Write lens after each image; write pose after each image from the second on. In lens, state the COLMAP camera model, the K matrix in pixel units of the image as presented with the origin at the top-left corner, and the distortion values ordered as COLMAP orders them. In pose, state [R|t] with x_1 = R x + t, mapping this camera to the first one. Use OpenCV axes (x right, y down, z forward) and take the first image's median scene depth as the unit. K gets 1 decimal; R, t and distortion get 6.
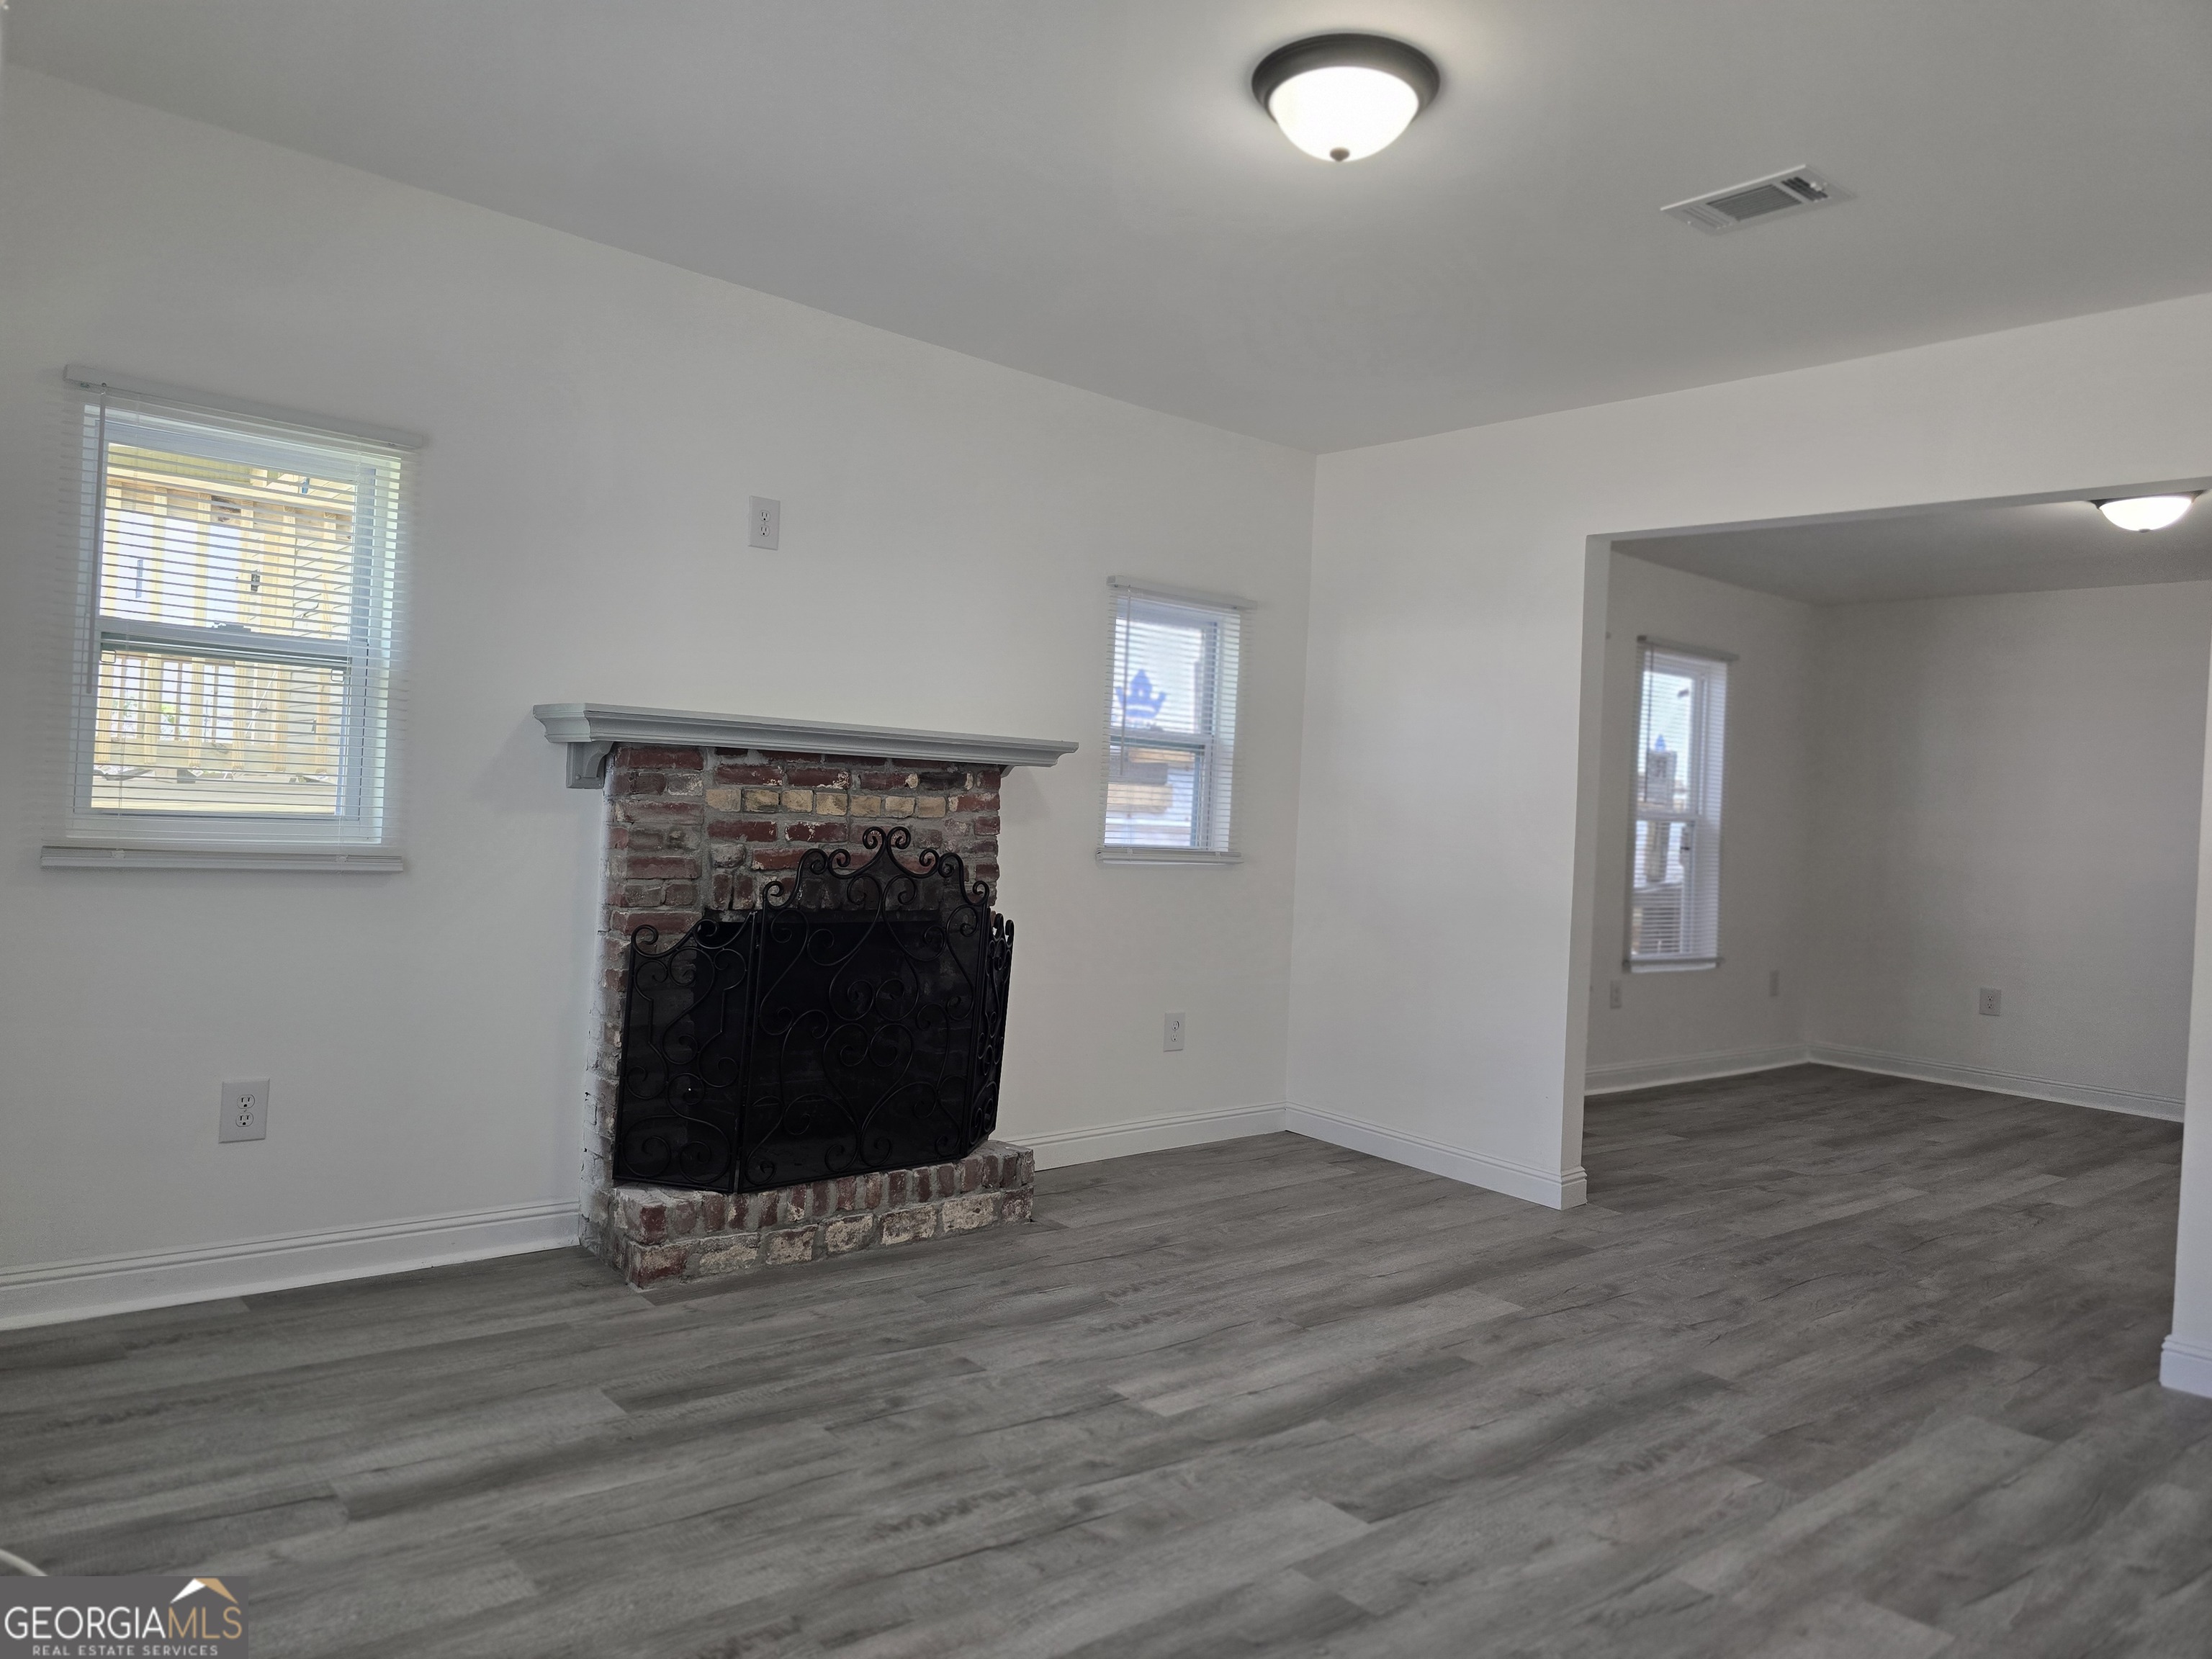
lens RADIAL K [[1472.8, 0, 1102.8], [0, 1472.8, 817.0], [0, 0, 1]] dist [0.056643, -0.053252]
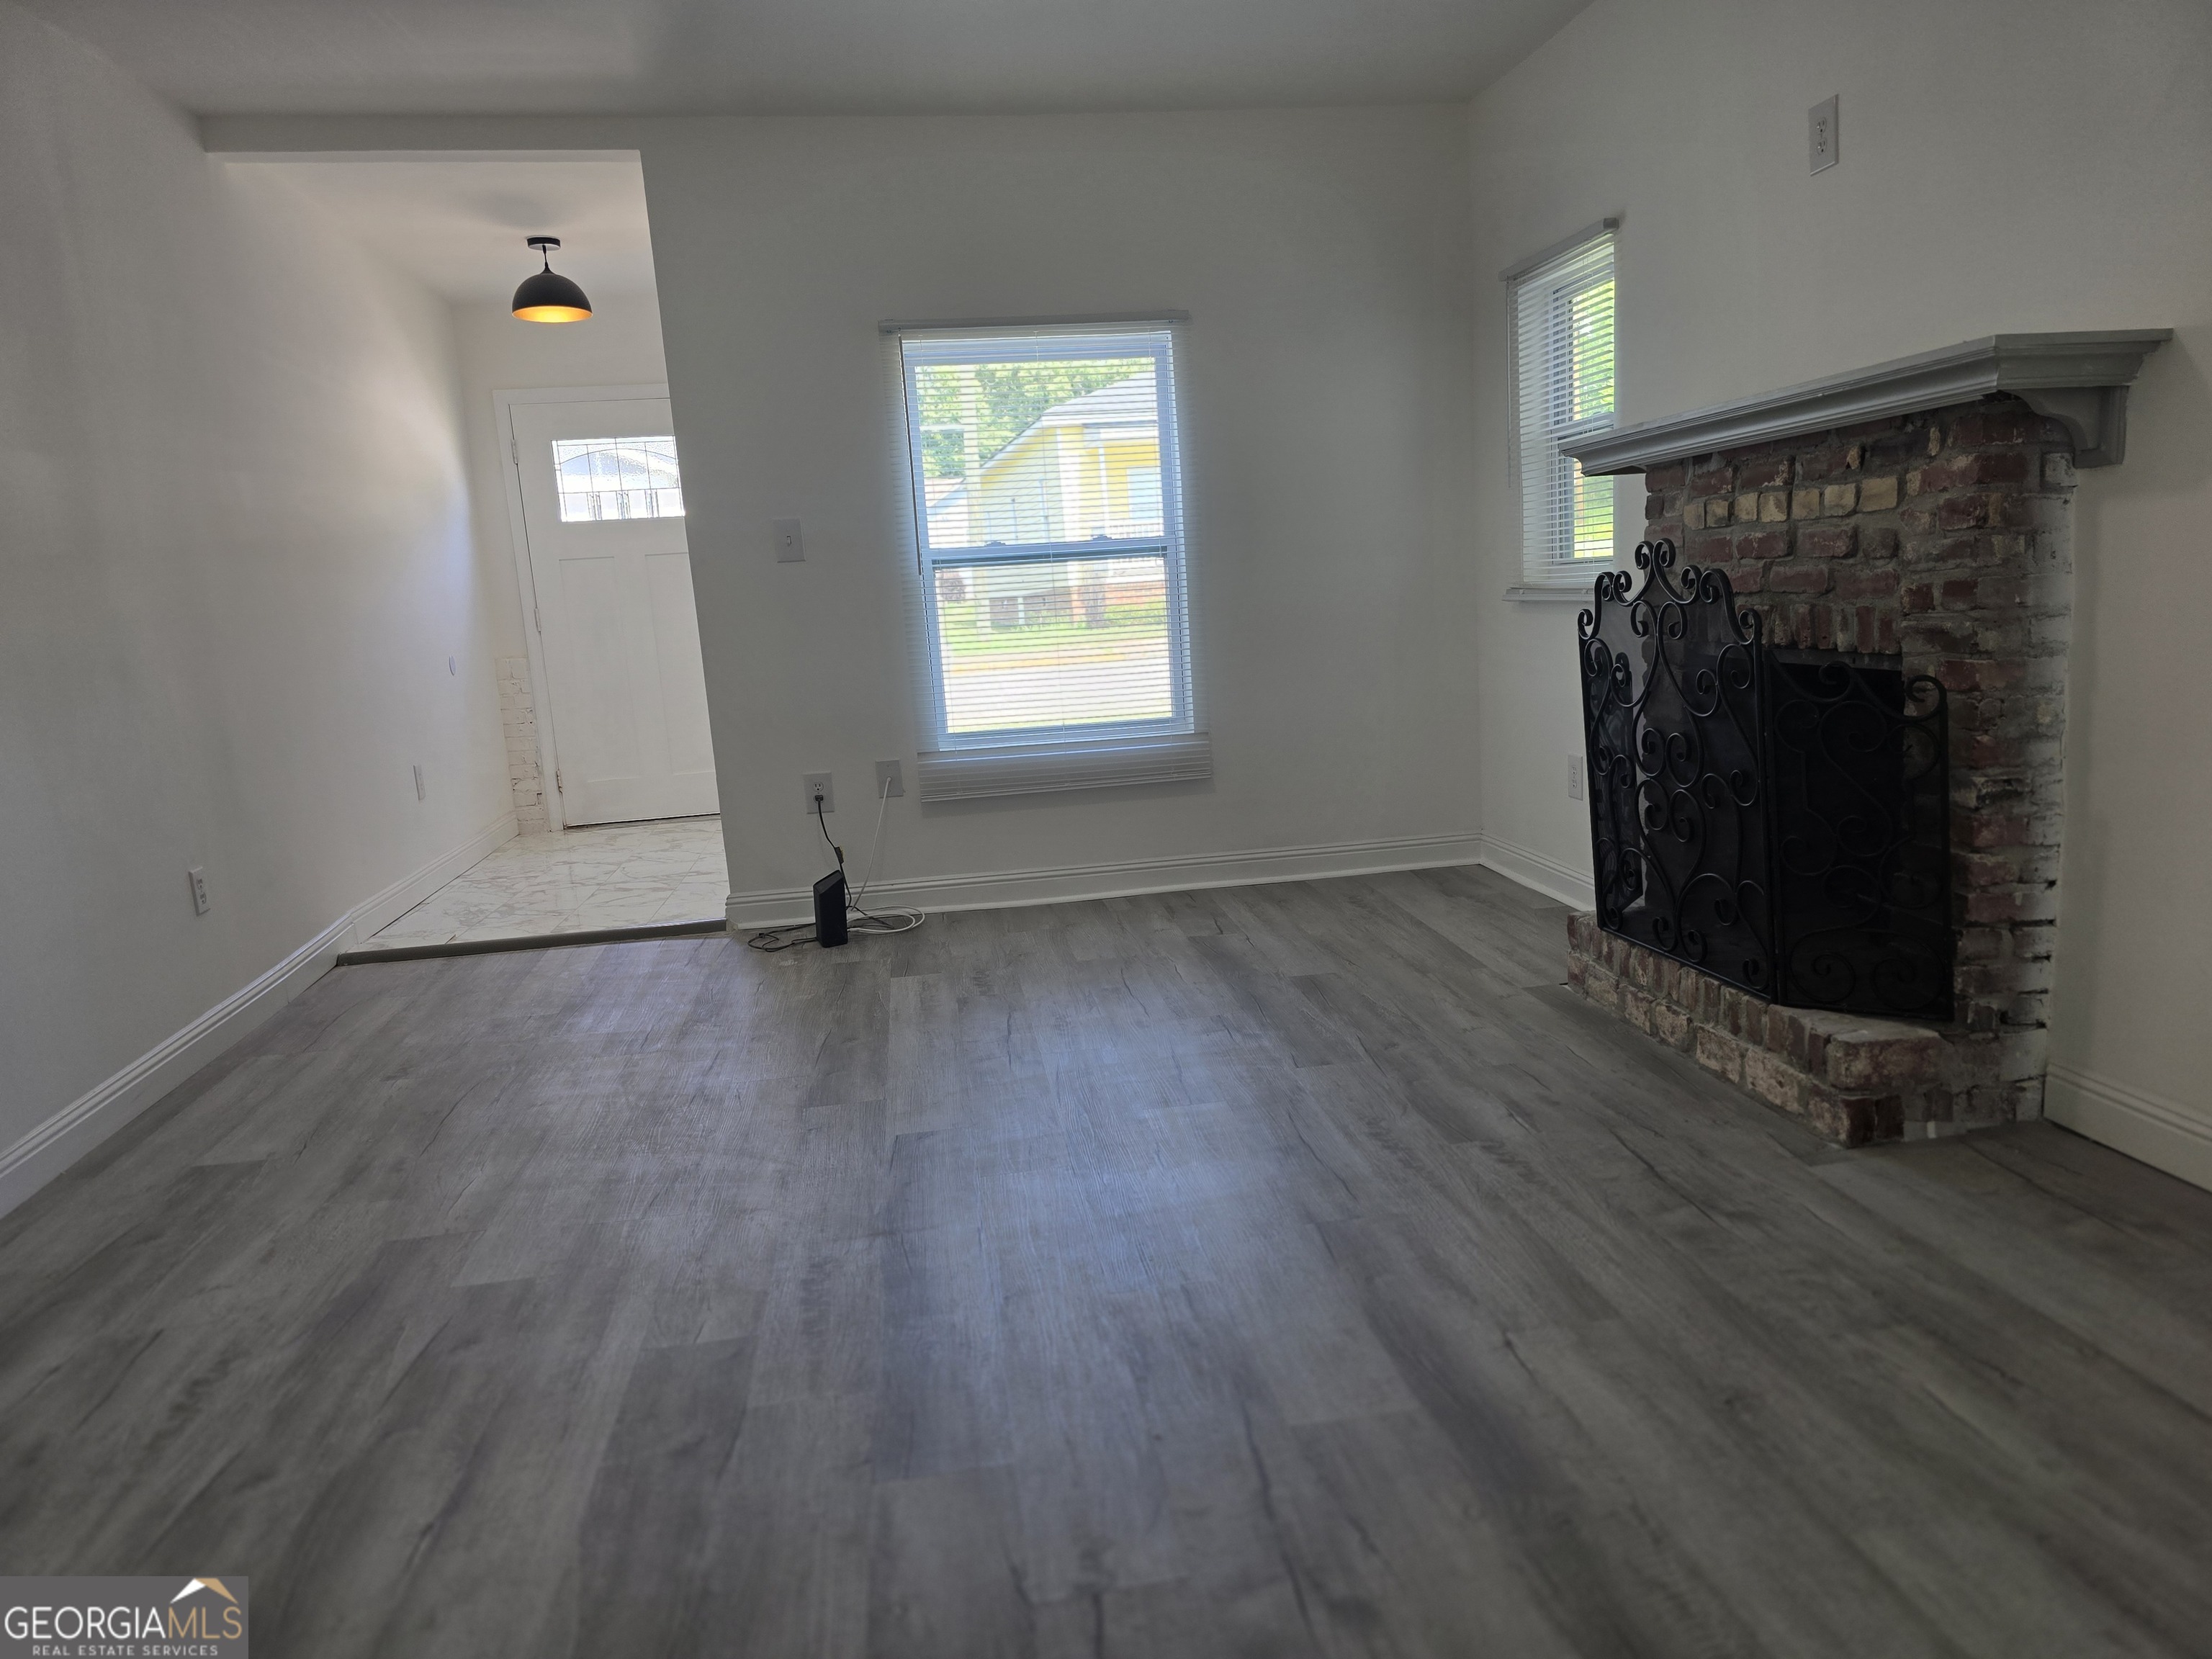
lens RADIAL K [[1472.8, 0, 1097.6], [0, 1472.8, 840.4], [0, 0, 1]] dist [0.056643, -0.053252]
pose [[-0.535395, 0.125672, -0.835200, 0.708020], [0.028669, 0.991002, 0.130737, 0.054320], [0.844115, 0.046052, -0.534181, 1.174610]]
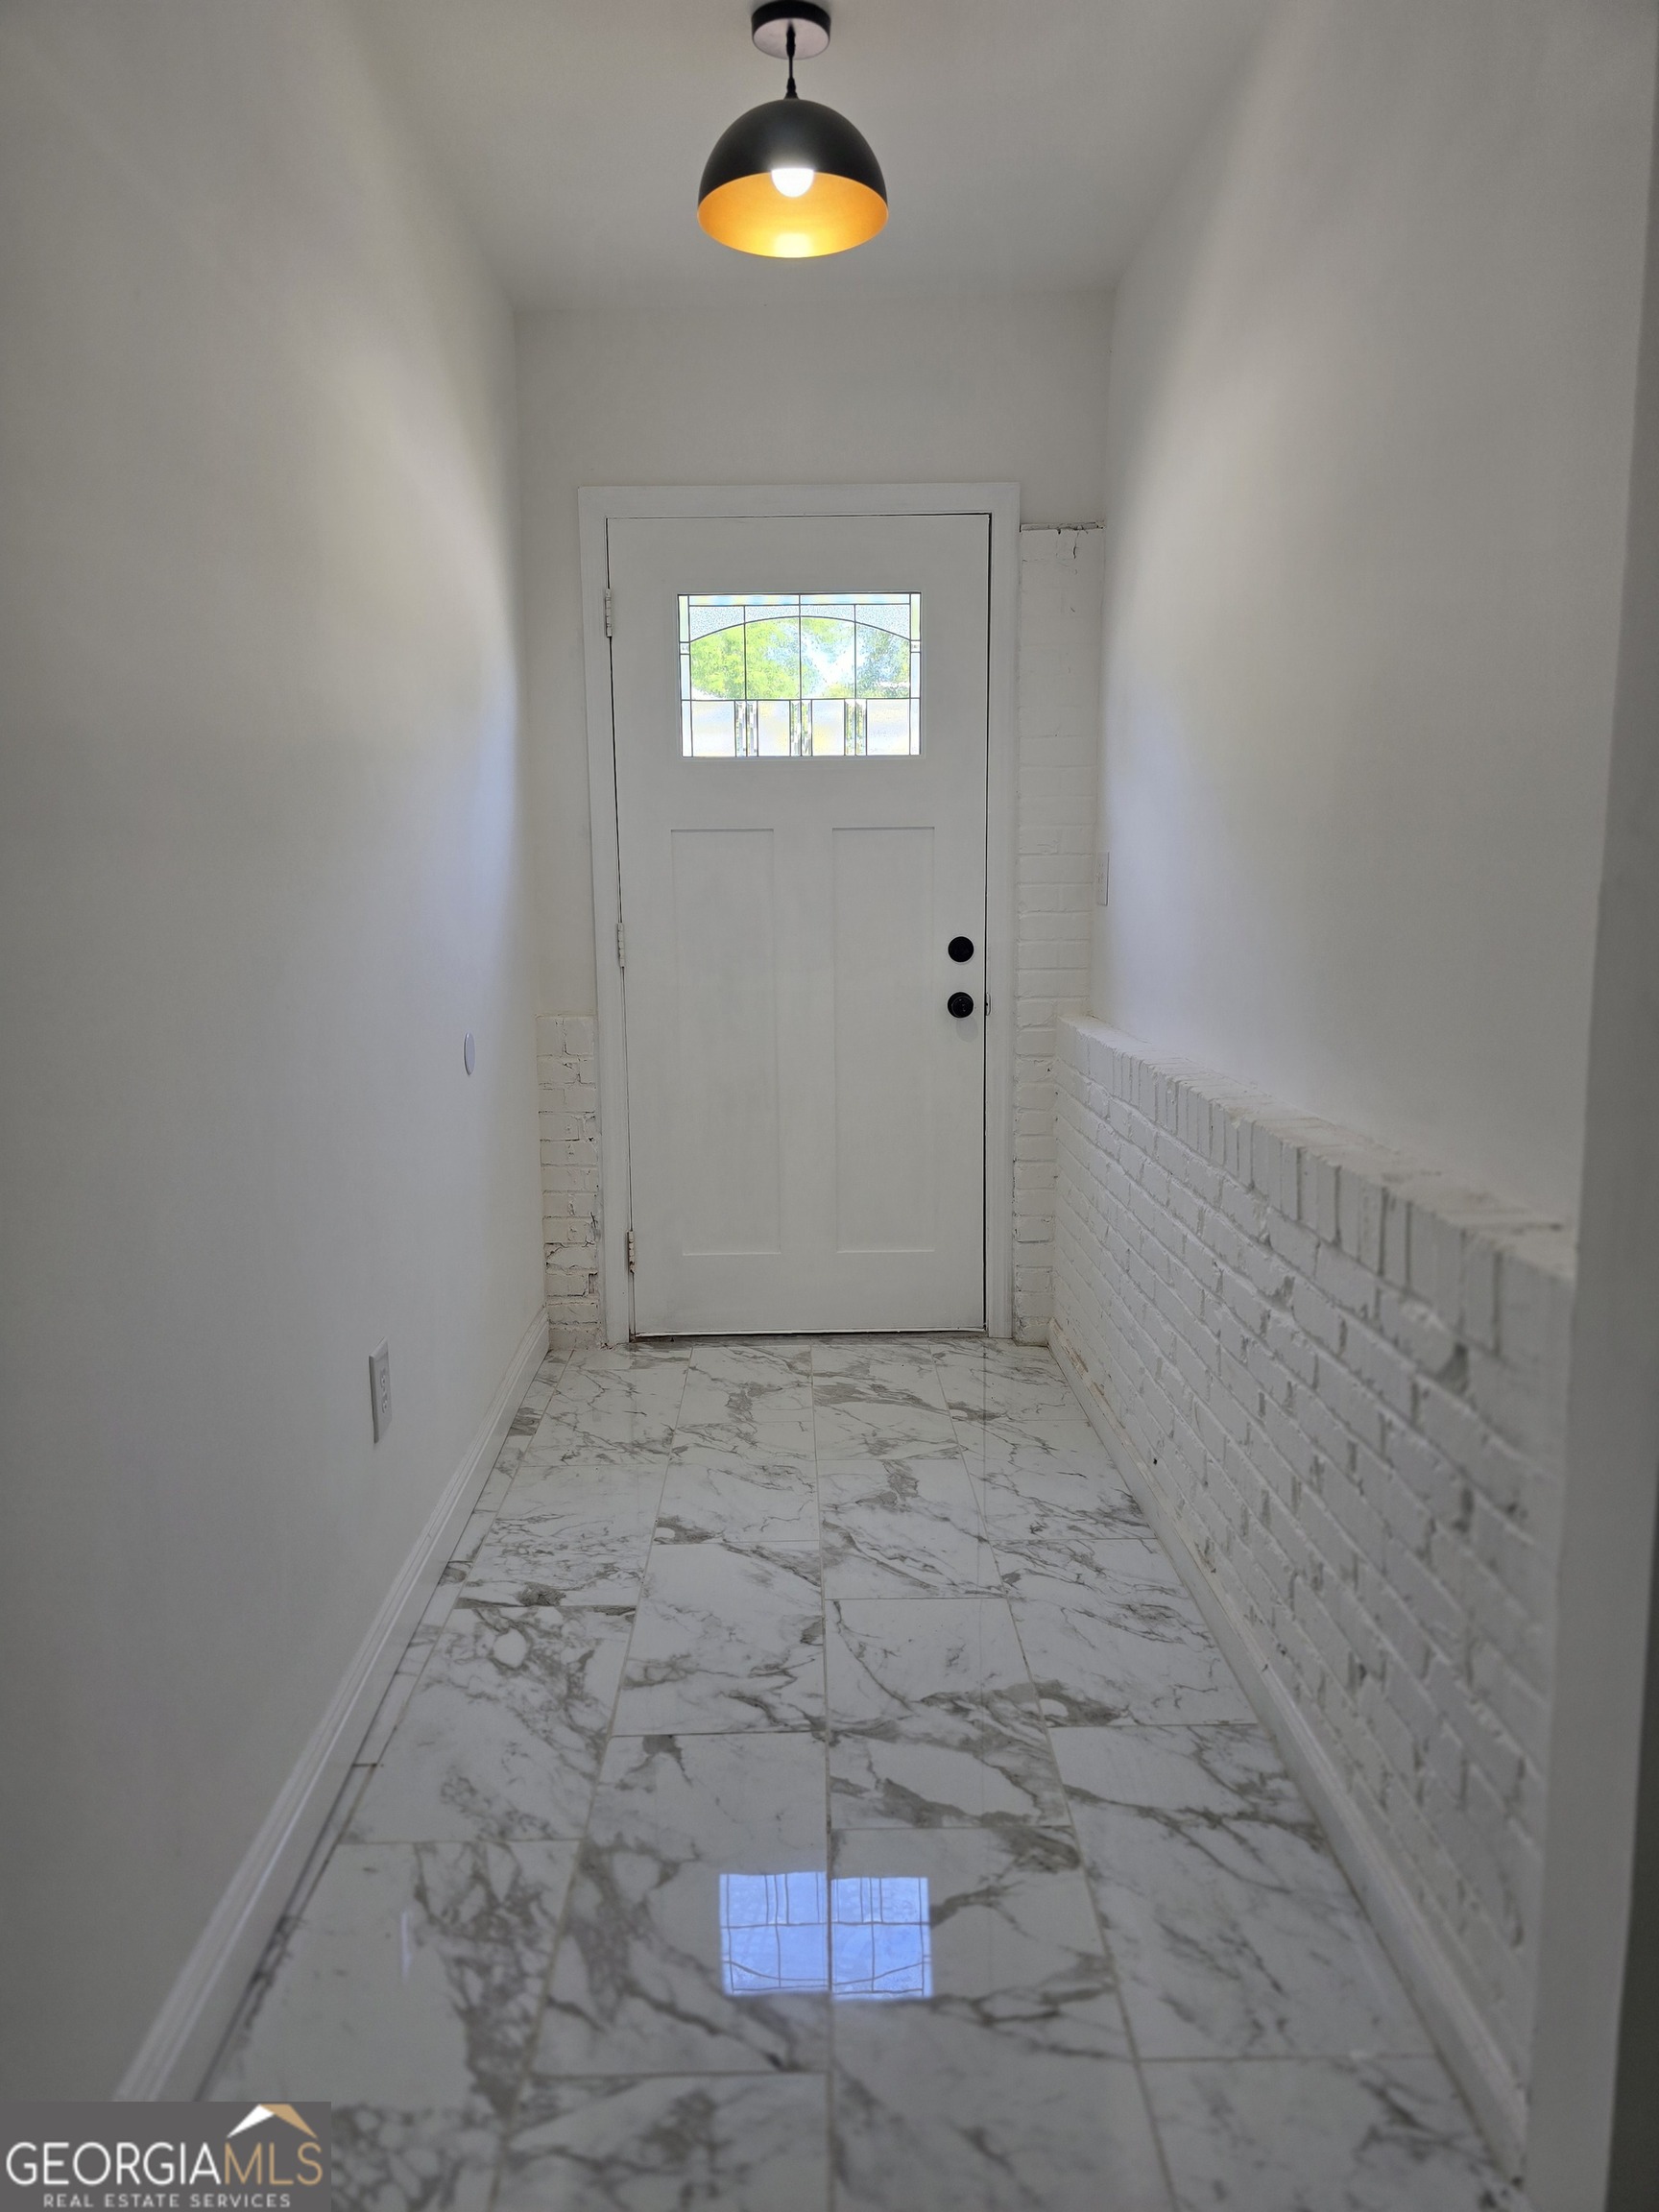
lens RADIAL K [[1472.8, 0, 831.7], [0, 1472.8, 1103.6], [0, 0, 1]] dist [0.056643, -0.053252]
pose [[-0.648008, 0.072006, -0.758222, 0.666287], [-0.035852, 0.991534, 0.124803, 0.049038], [0.760790, 0.108057, -0.639940, 1.110728]]
